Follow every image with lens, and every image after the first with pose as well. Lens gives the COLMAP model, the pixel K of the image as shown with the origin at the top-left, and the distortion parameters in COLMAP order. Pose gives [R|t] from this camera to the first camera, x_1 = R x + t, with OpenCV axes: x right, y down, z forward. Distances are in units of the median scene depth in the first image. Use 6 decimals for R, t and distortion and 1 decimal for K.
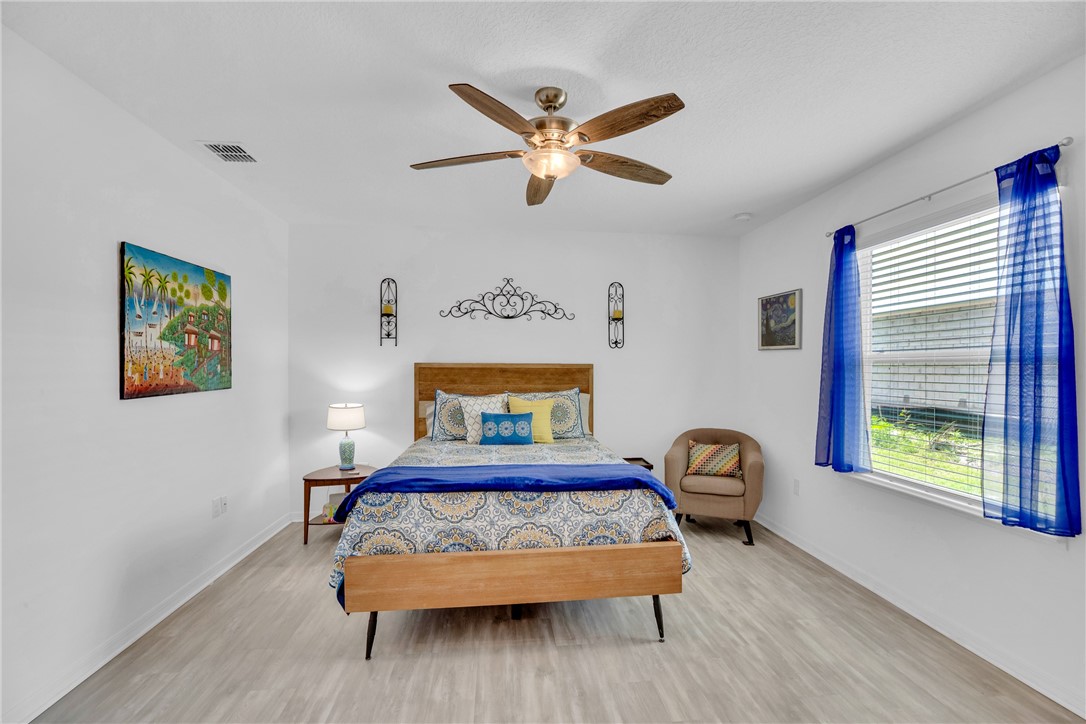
lens RADIAL K [[506.7, 0, 553.1], [0, 506.7, 364.5], [0, 0, 1]] dist [-0.030504, 0.008210]
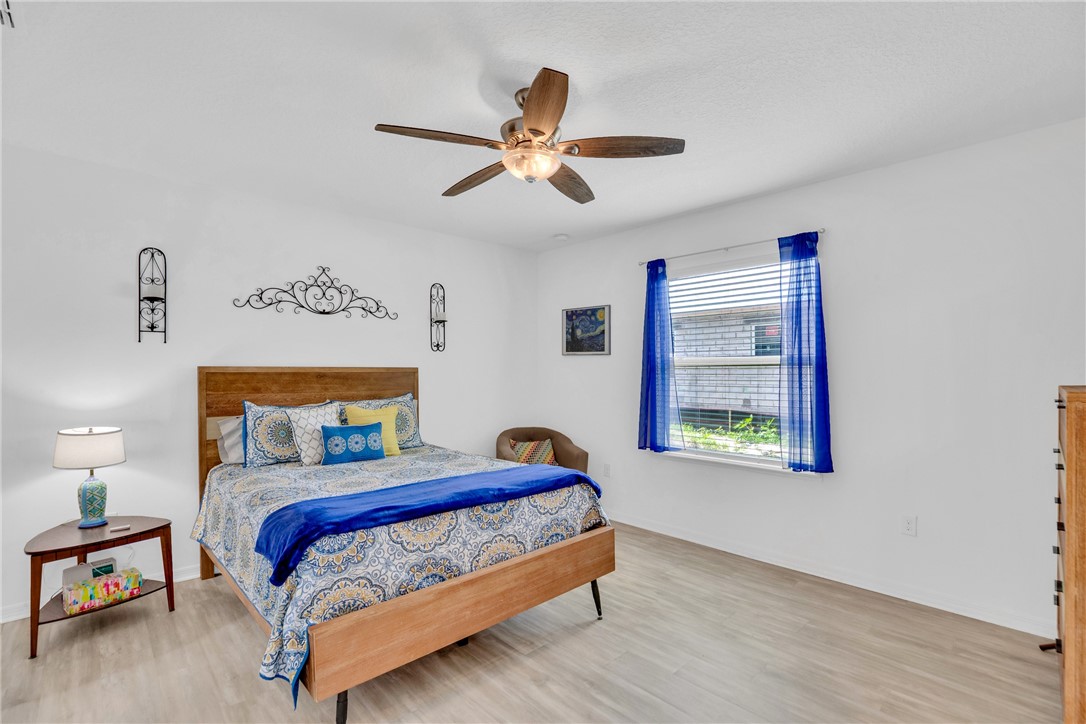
lens RADIAL K [[506.7, 0, 551.5], [0, 506.7, 364.9], [0, 0, 1]] dist [-0.030504, 0.008210]
pose [[0.796496, 0.001504, 0.604642, -0.427704], [0.002043, 0.999985, -0.005178, -0.000983], [-0.604640, 0.005360, 0.796481, 0.143958]]
